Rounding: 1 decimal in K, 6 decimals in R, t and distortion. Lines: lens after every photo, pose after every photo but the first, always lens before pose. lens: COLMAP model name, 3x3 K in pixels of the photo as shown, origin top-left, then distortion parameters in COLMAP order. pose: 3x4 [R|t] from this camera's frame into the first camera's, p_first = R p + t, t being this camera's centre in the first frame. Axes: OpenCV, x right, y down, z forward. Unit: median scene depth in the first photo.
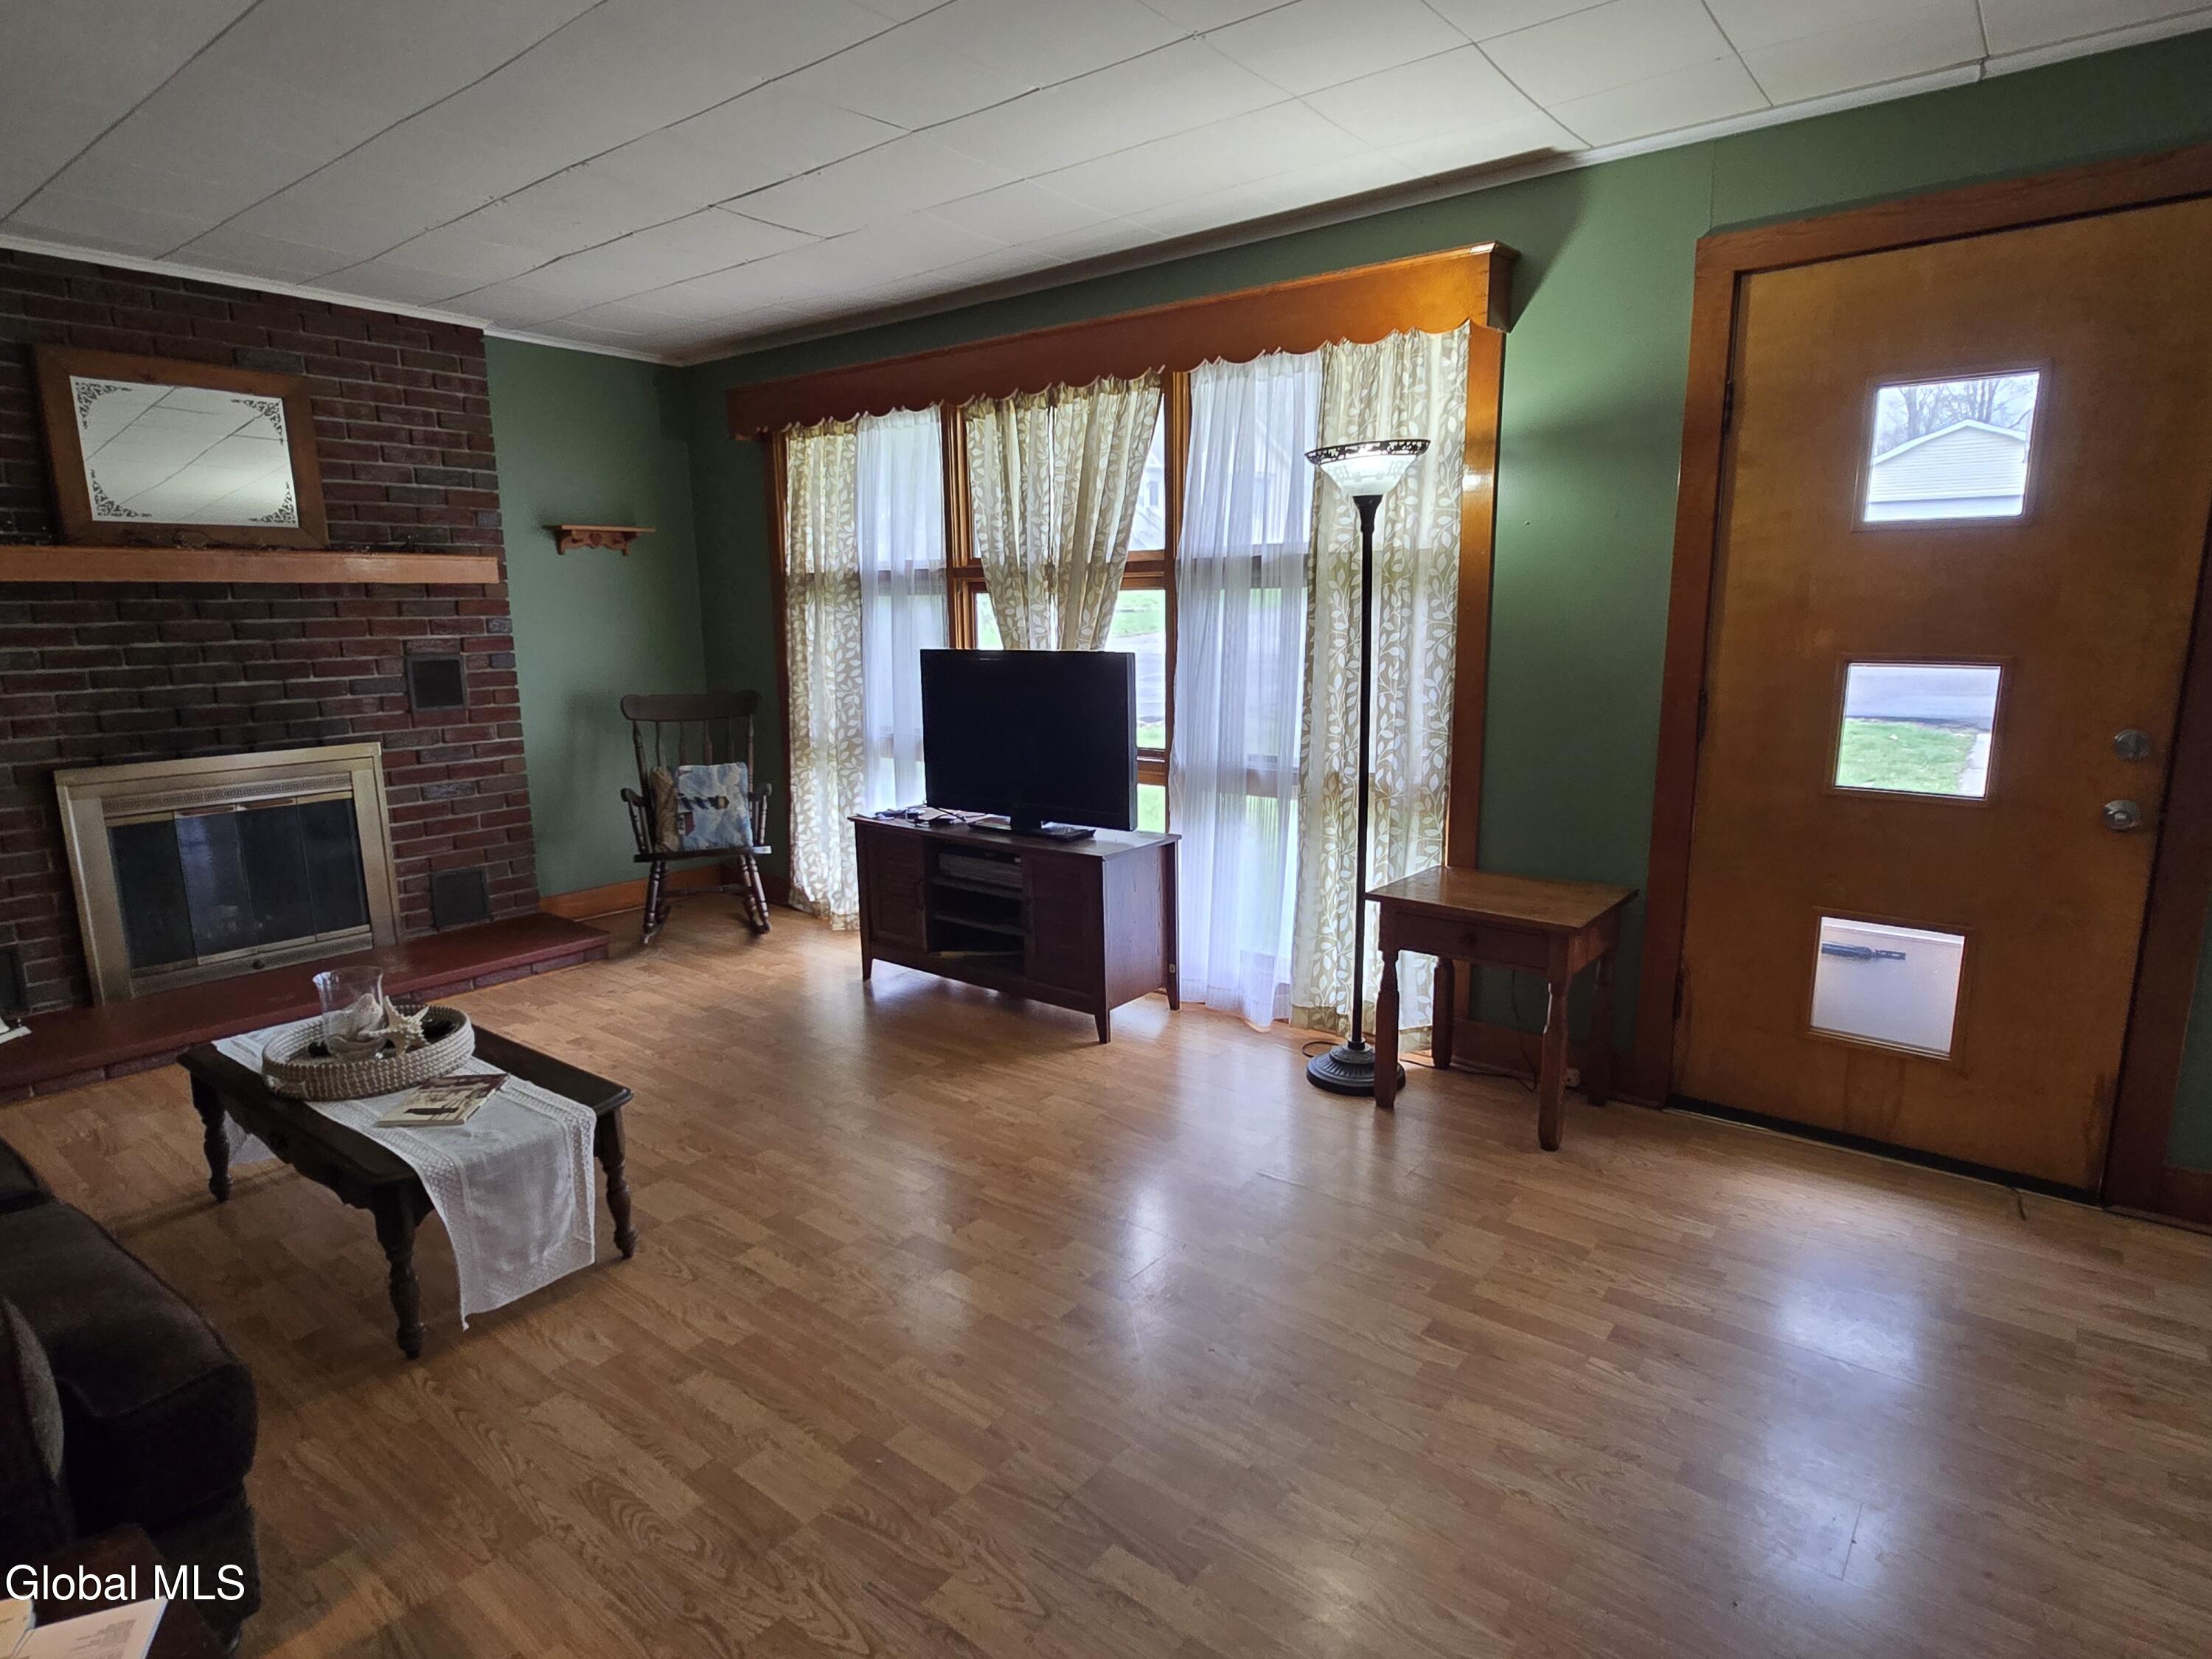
lens RADIAL K [[1233.1, 0, 1106.1], [0, 1233.1, 836.0], [0, 0, 1]] dist [0.008620, -0.009208]
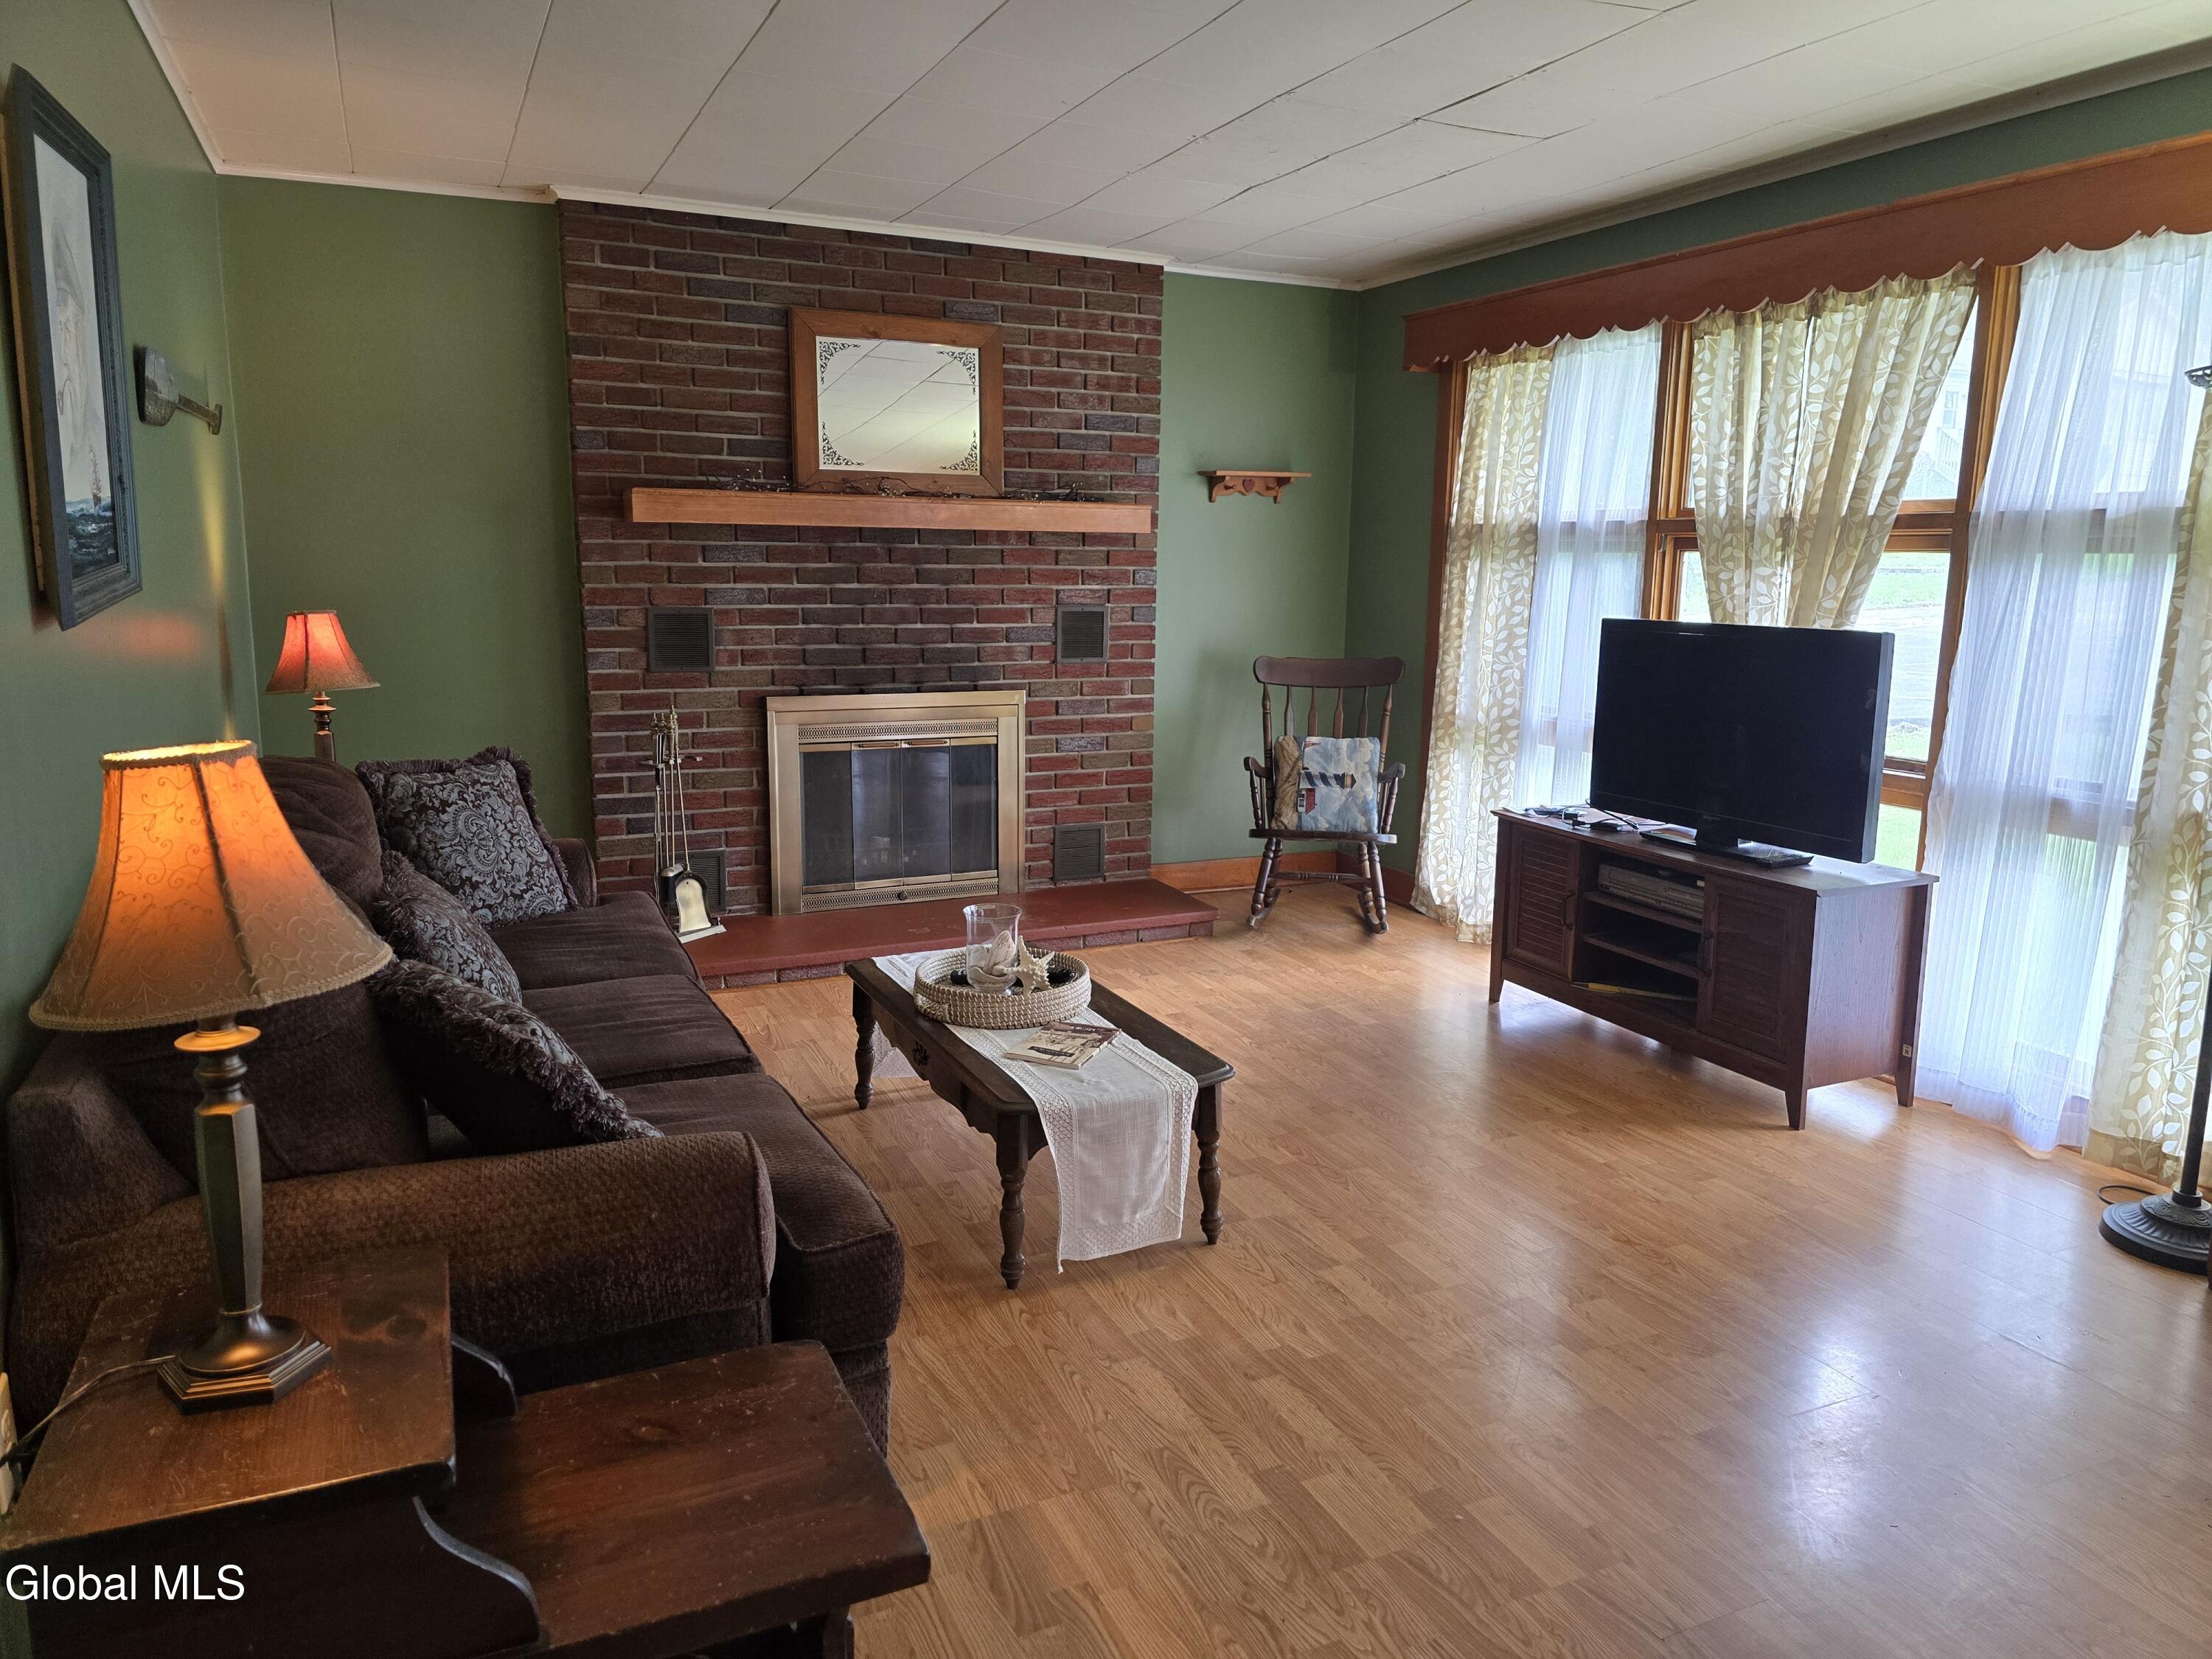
lens RADIAL K [[1493.7, 0, 1091.5], [0, 1493.7, 813.9], [0, 0, 1]] dist [0.080690, -0.084022]
pose [[0.889444, 0.099247, -0.446139, 0.009761], [-0.105718, 0.994341, 0.010434, 0.005835], [0.444650, 0.037884, 0.894903, -0.059087]]
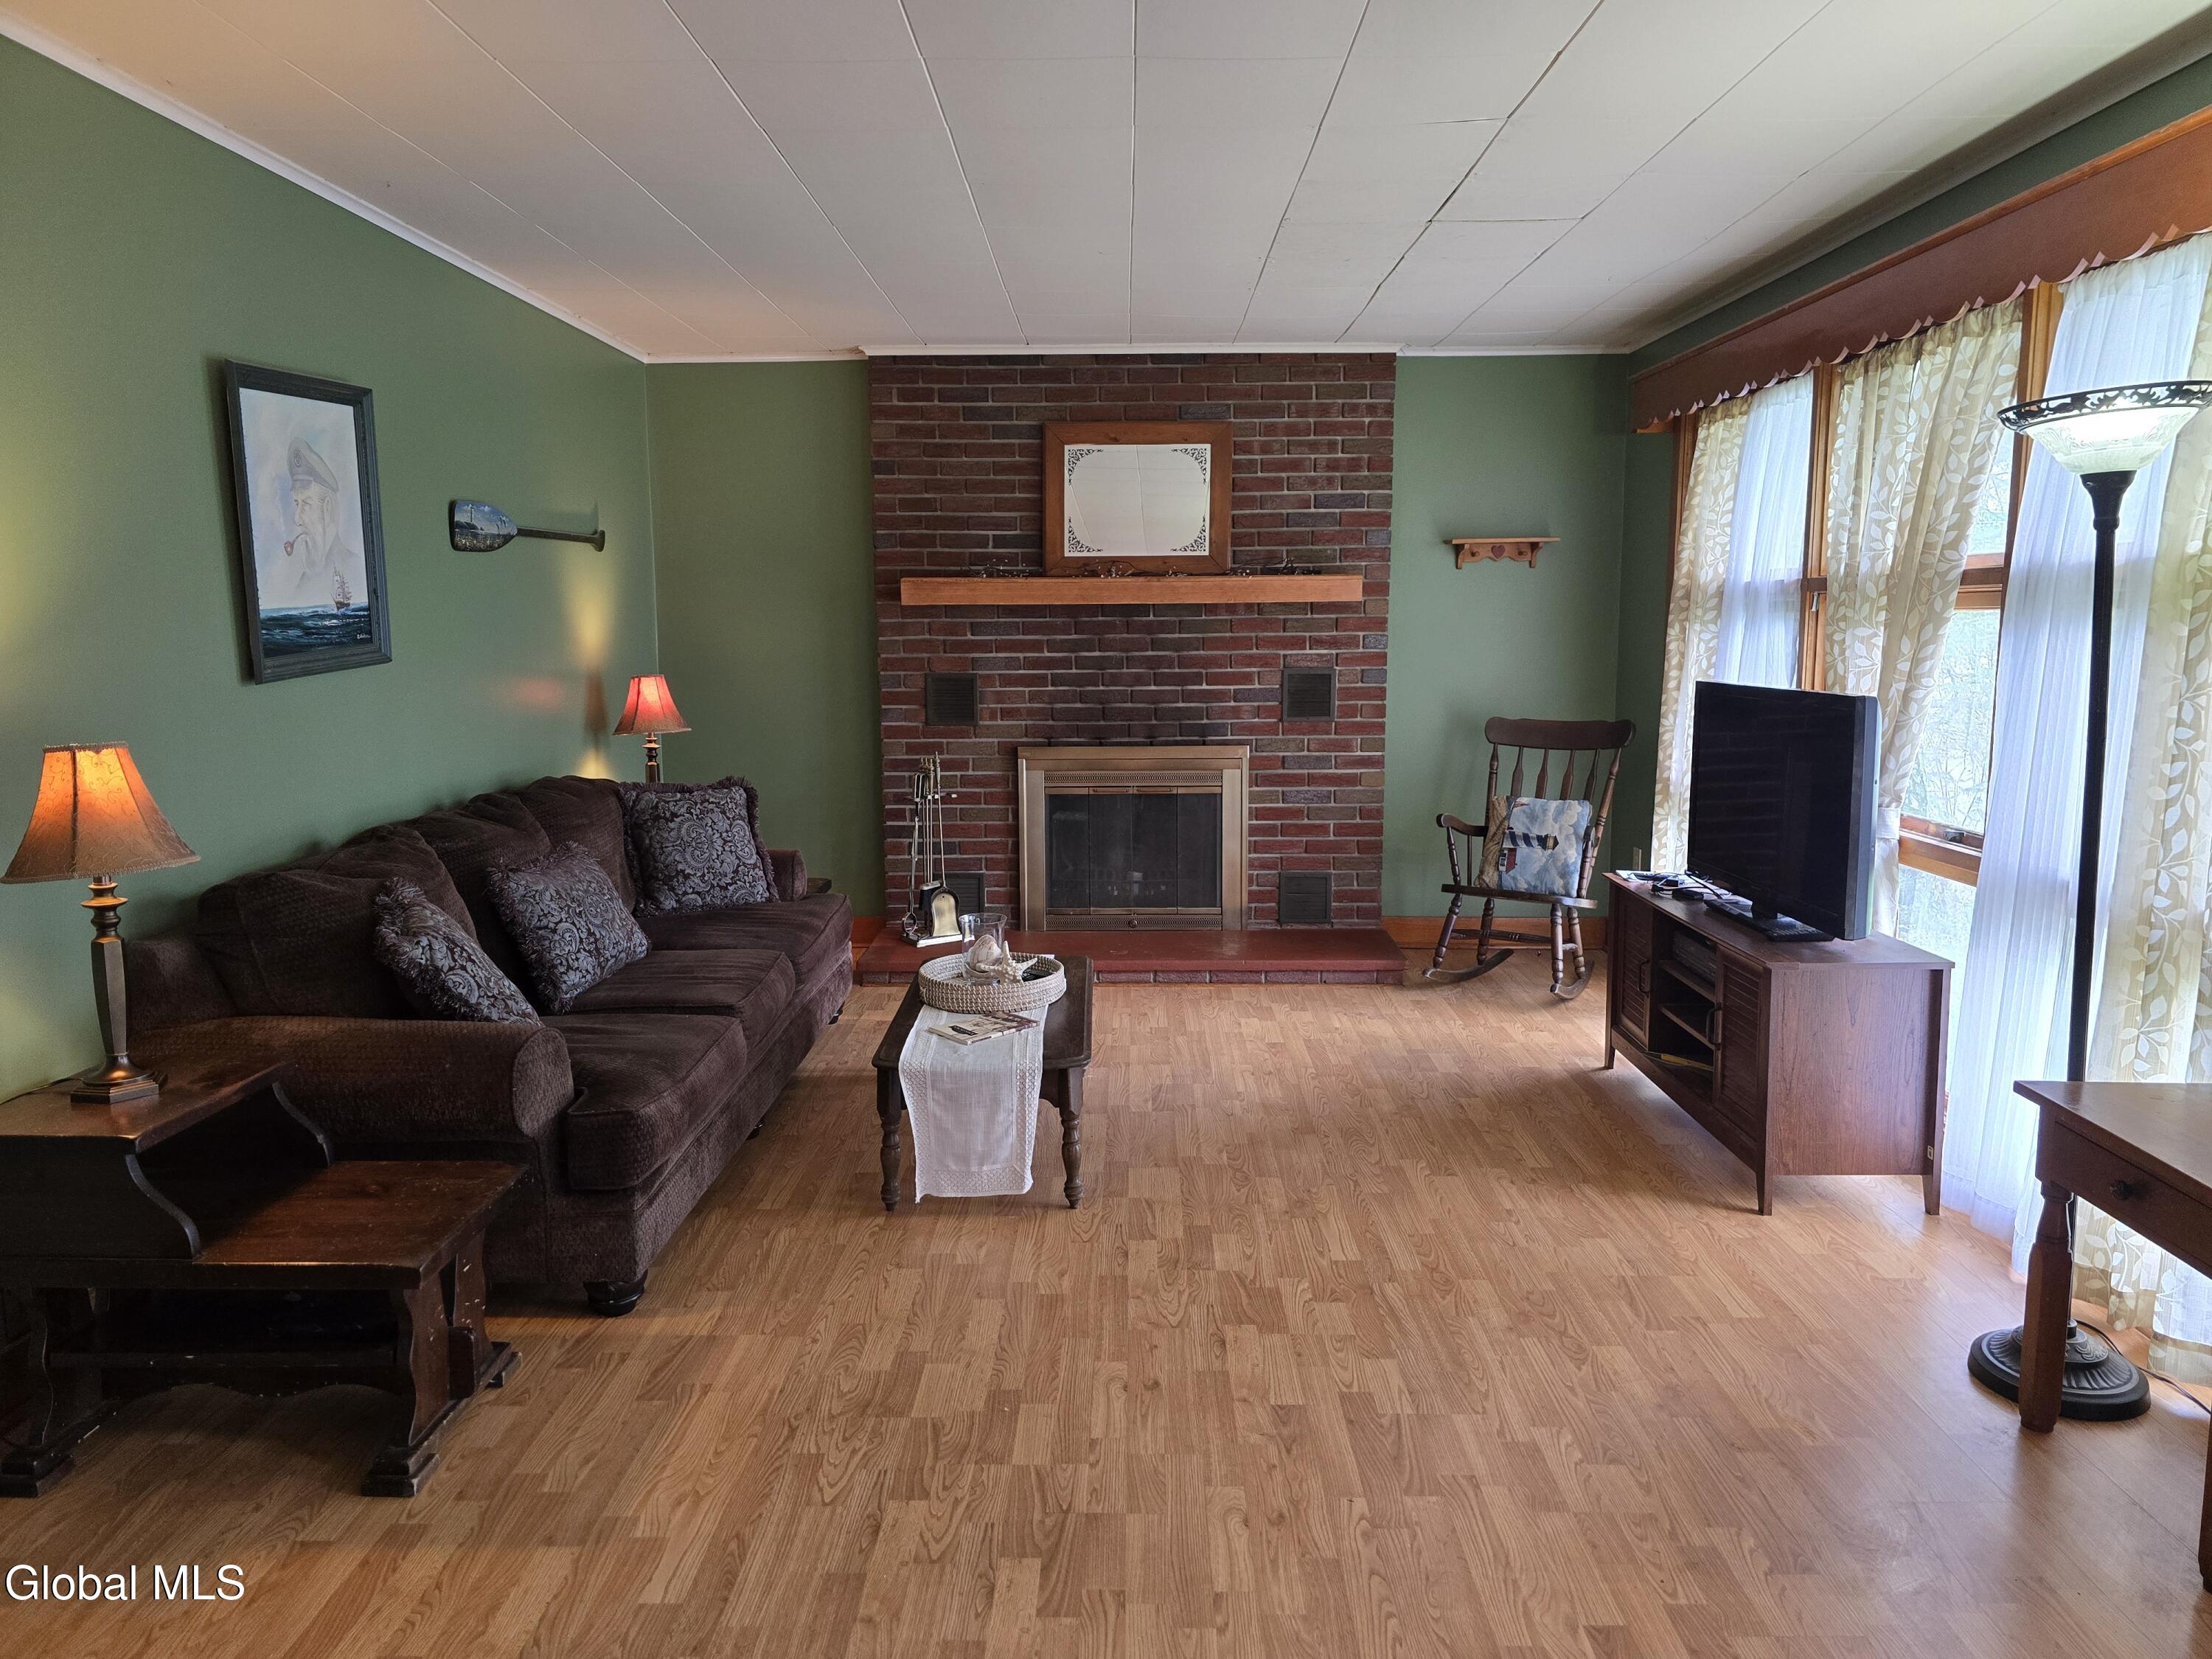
lens RADIAL K [[1486.1, 0, 1081.3], [0, 1486.1, 815.4], [0, 0, 1]] dist [0.100319, -0.133723]
pose [[0.599538, 0.112429, -0.792410, 0.415288], [-0.148909, 0.988466, 0.027582, -0.031815], [0.786372, 0.101461, 0.609365, 0.089574]]
